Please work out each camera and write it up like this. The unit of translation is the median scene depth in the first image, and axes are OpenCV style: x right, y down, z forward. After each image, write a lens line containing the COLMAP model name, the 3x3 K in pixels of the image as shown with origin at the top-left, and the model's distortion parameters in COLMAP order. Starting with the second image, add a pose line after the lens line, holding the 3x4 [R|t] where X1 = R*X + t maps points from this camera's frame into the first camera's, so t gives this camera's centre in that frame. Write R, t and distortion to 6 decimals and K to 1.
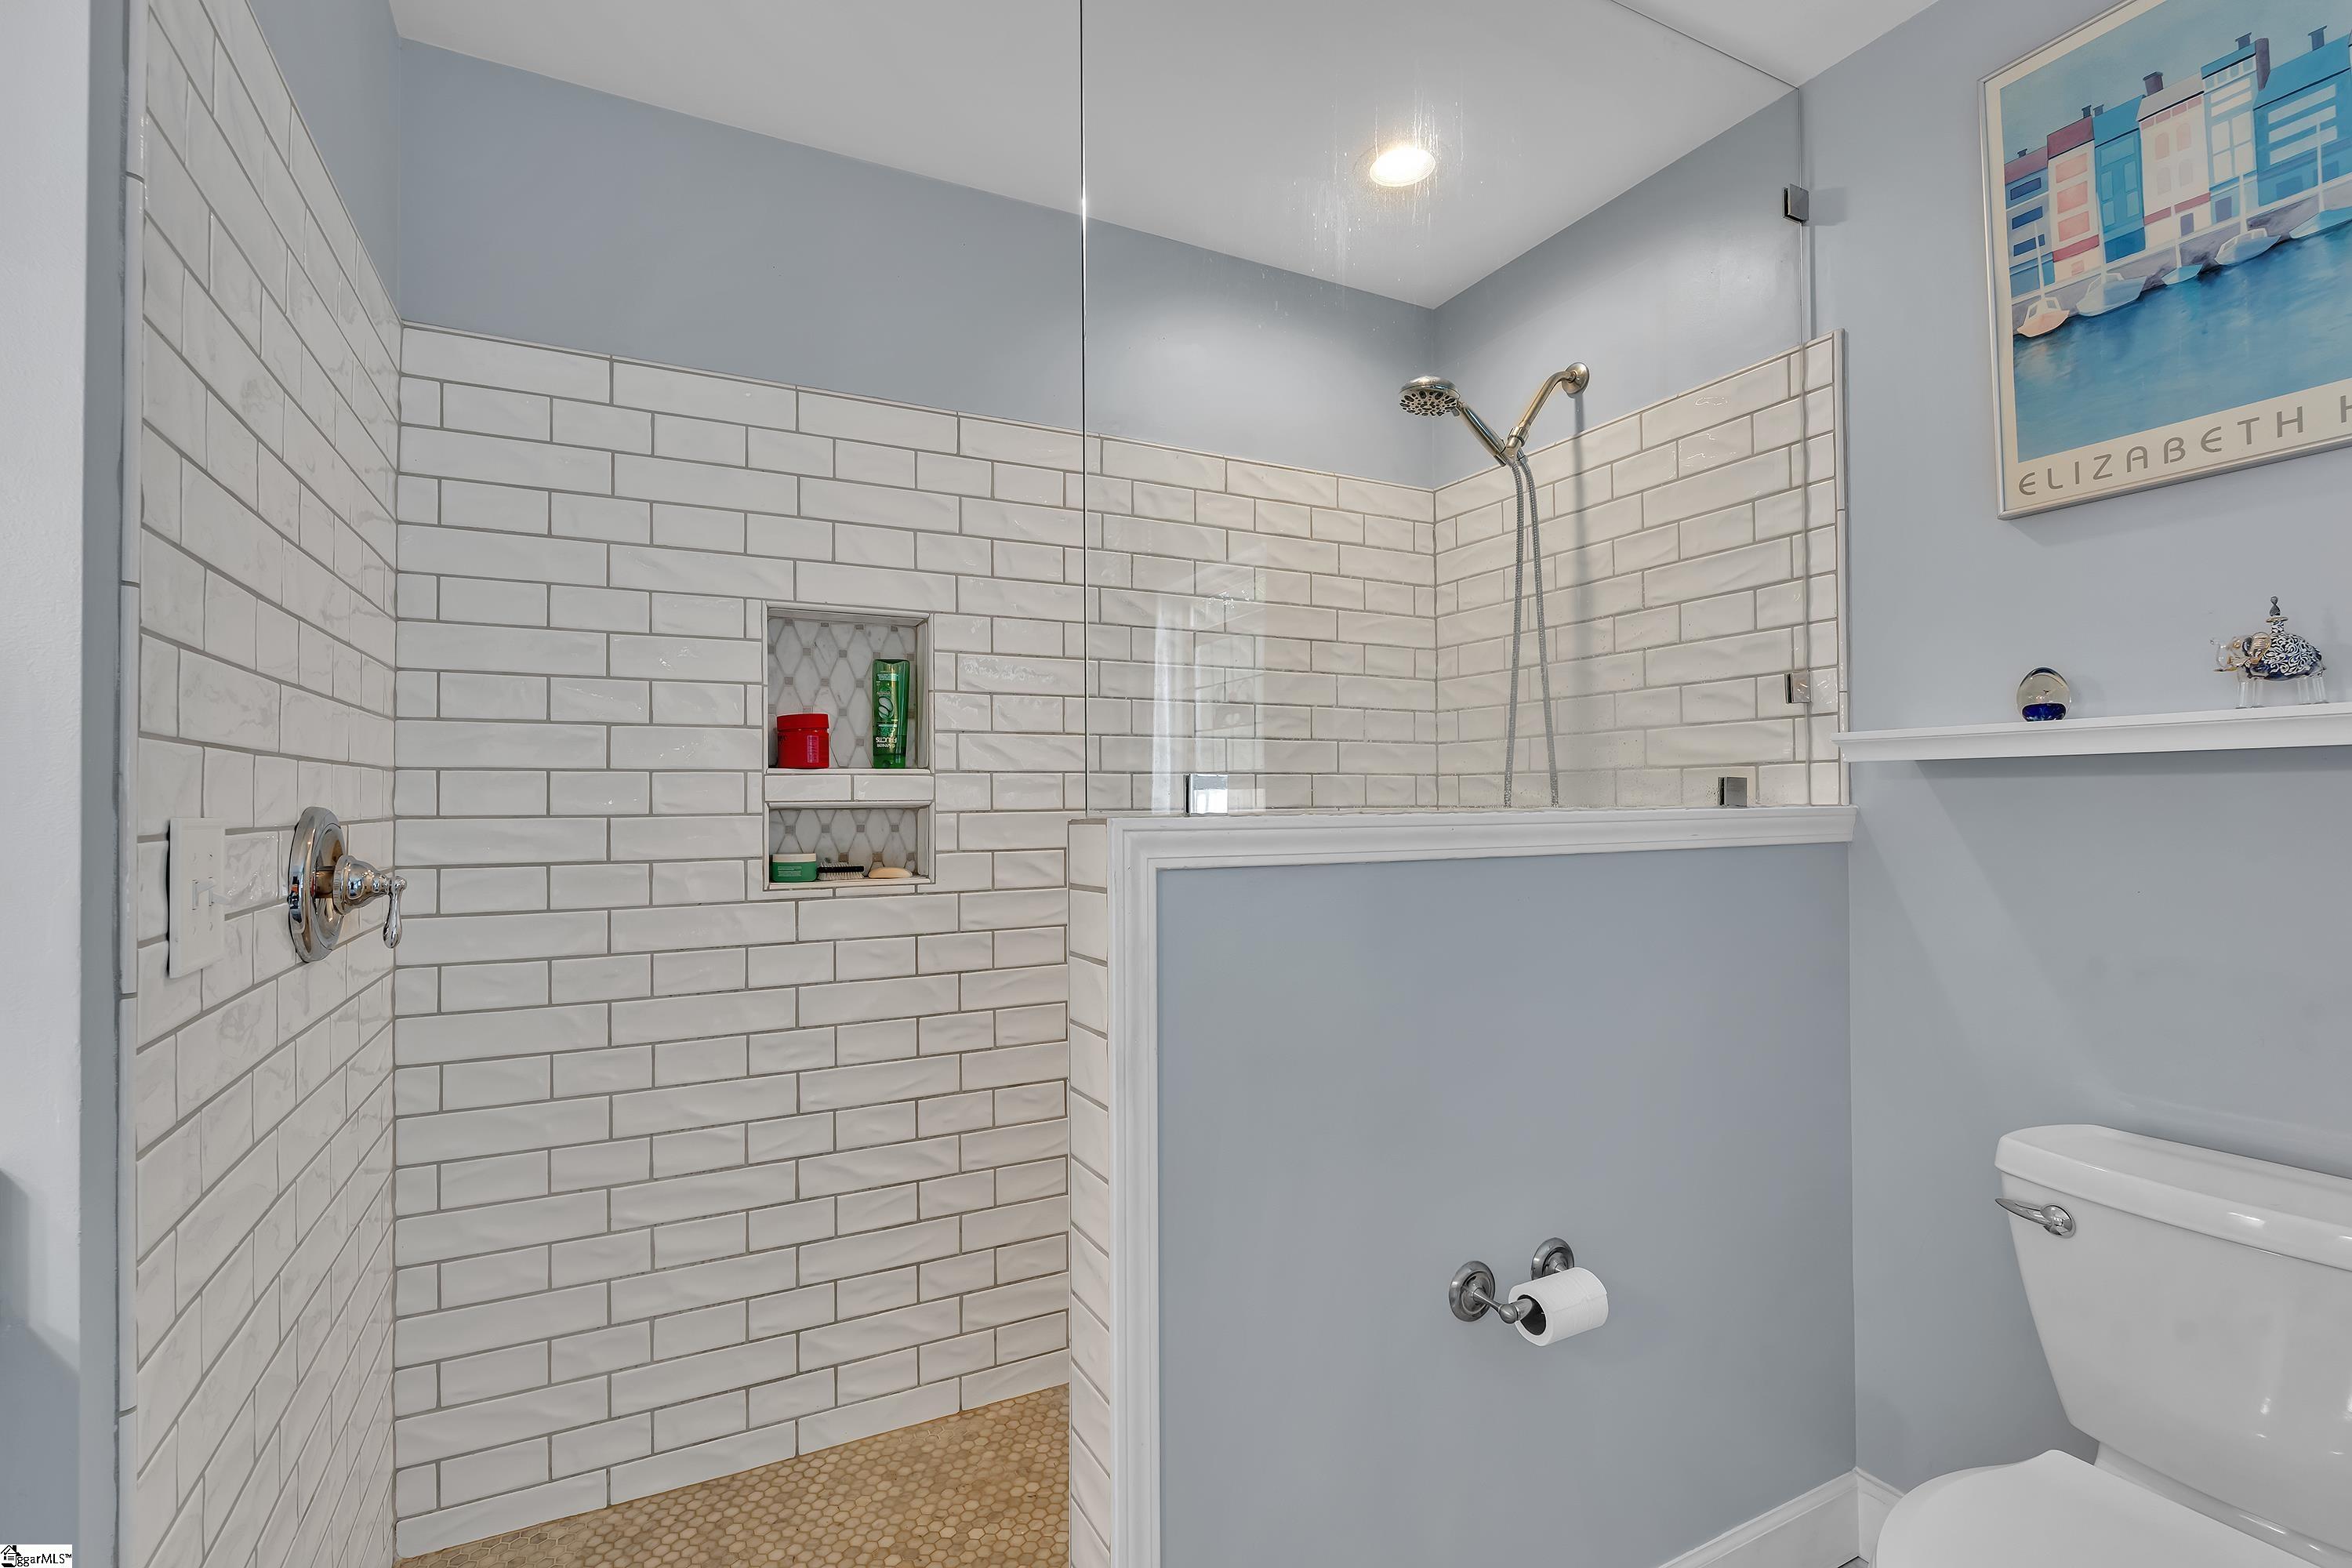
lens RADIAL K [[1039.2, 0, 1174.7], [0, 1039.2, 786.4], [0, 0, 1]] dist [-0.003265, -0.000147]
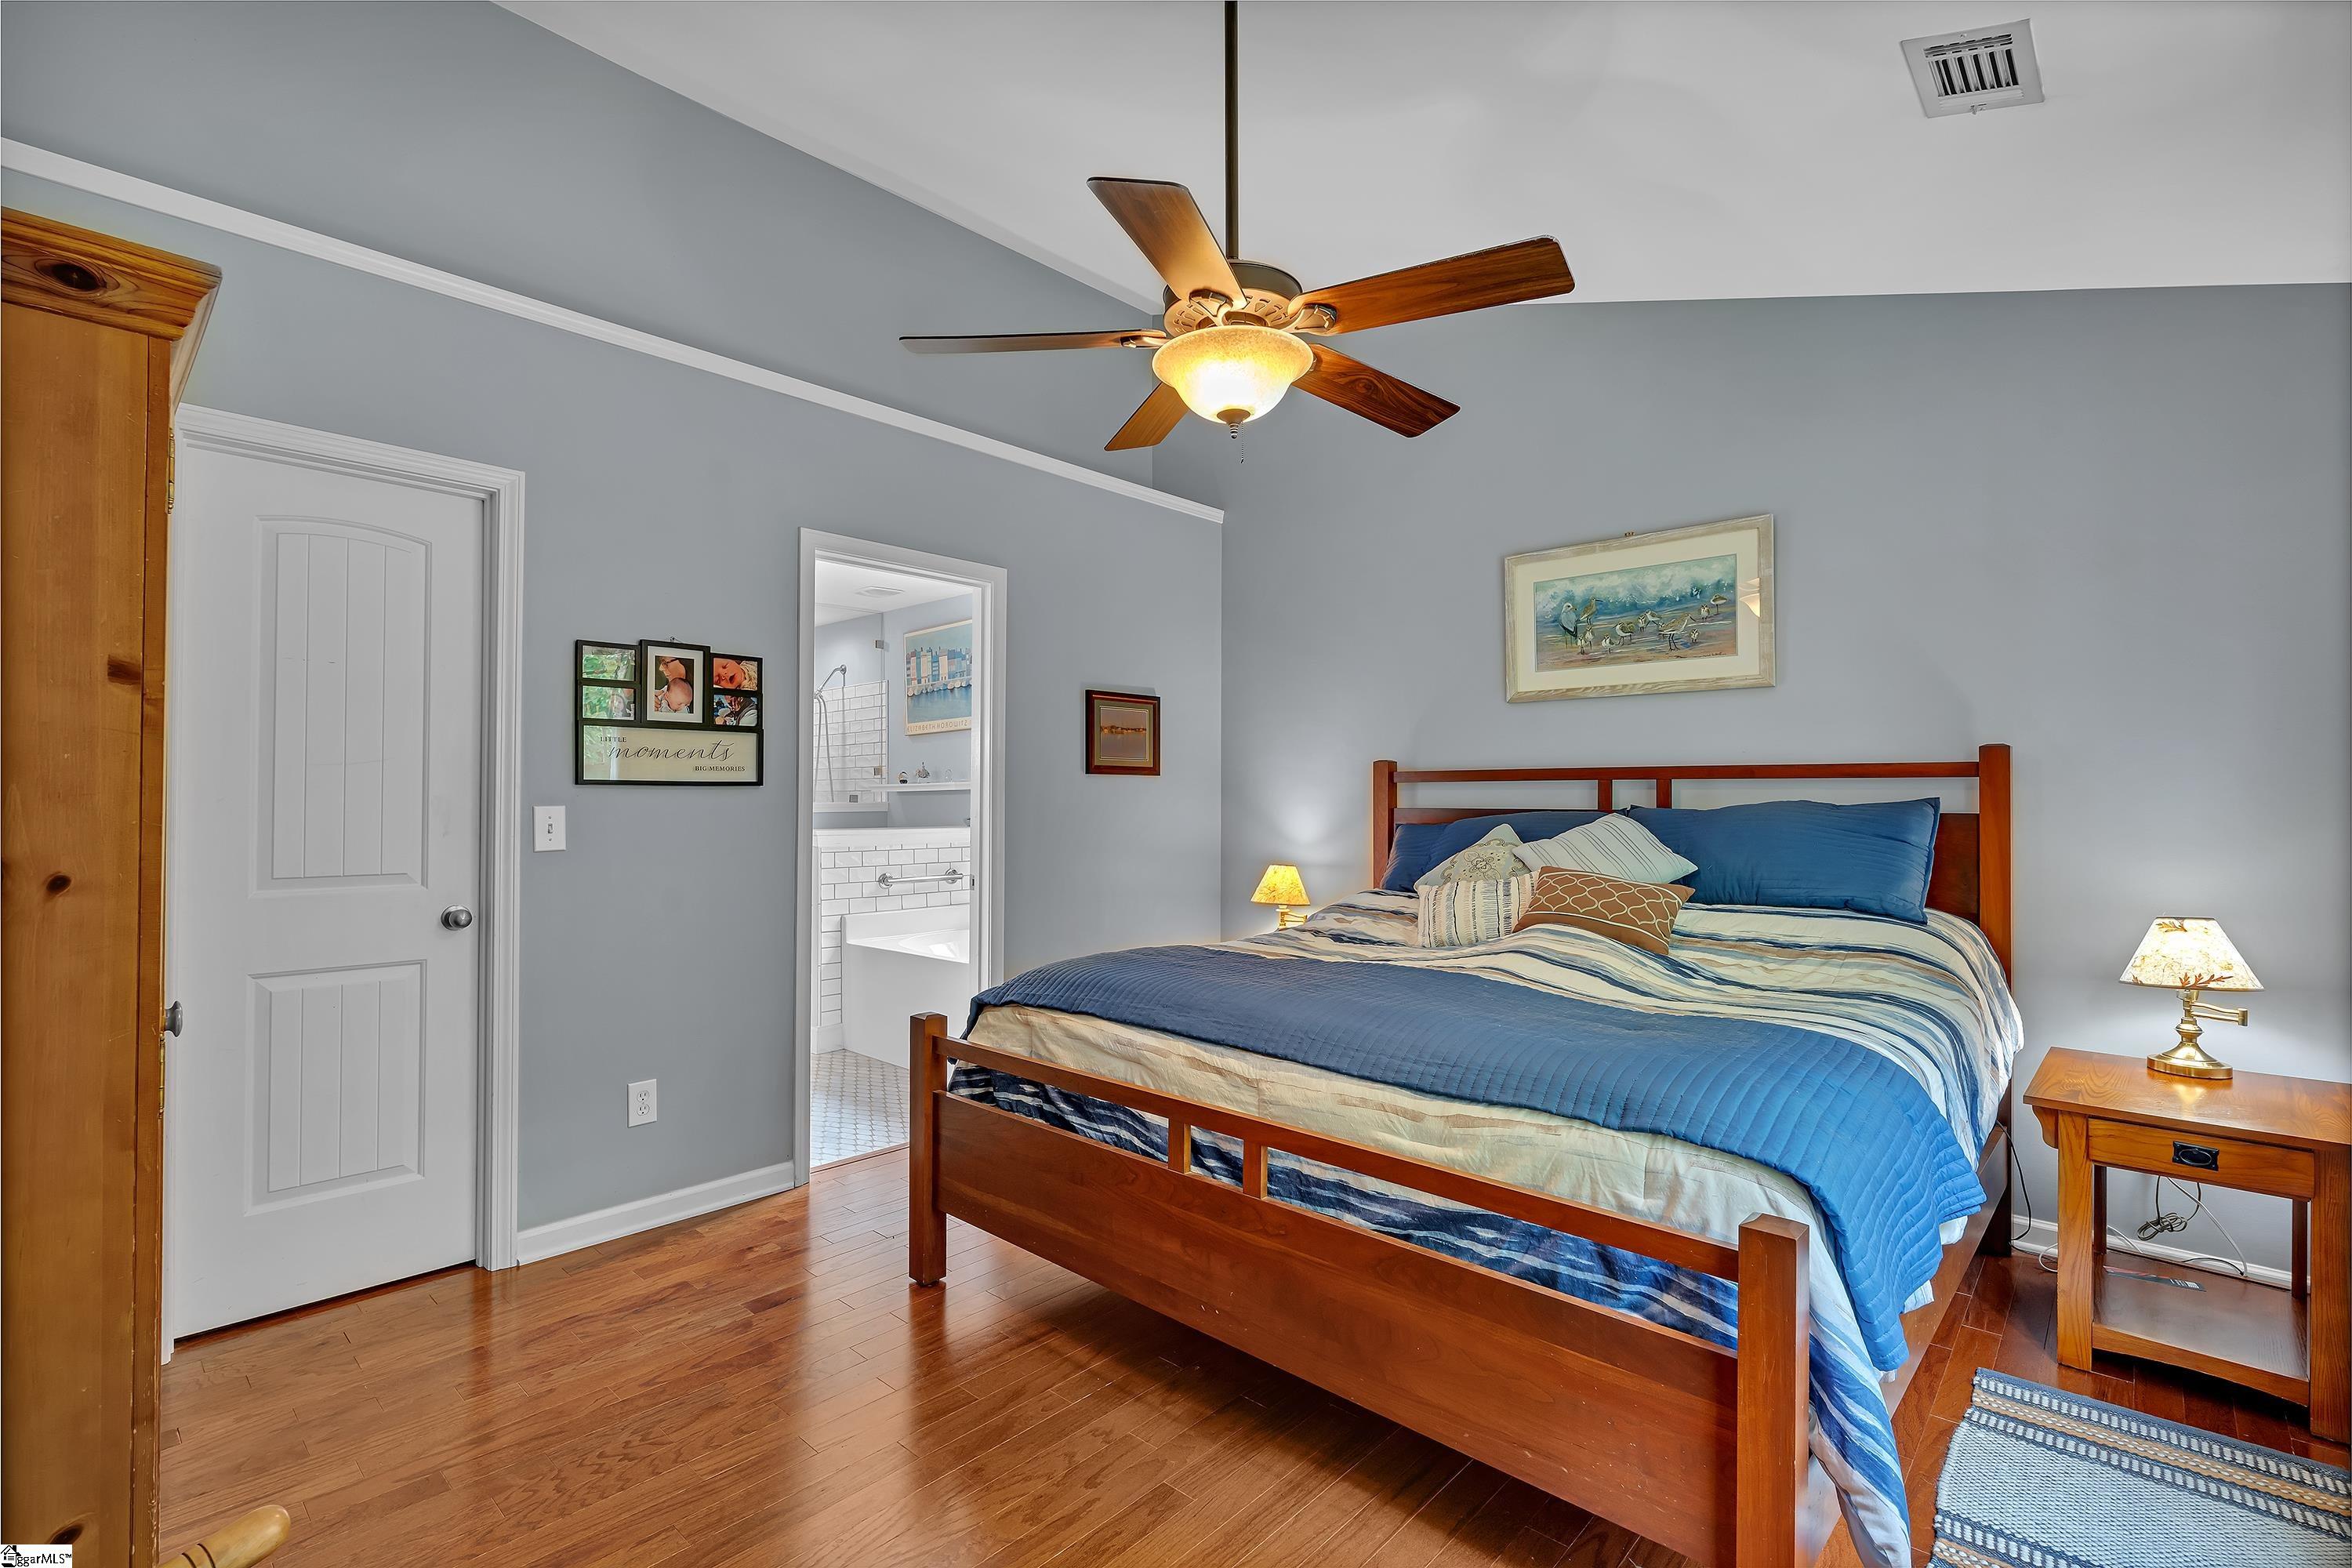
lens RADIAL K [[1039.2, 0, 1174.7], [0, 1039.2, 786.4], [0, 0, 1]] dist [-0.003265, -0.000147]
pose [[0.941096, 0.008275, 0.338038, 0.344910], [-0.008938, 0.999960, 0.000405, -0.052929], [-0.338021, -0.003403, 0.941133, -3.045220]]
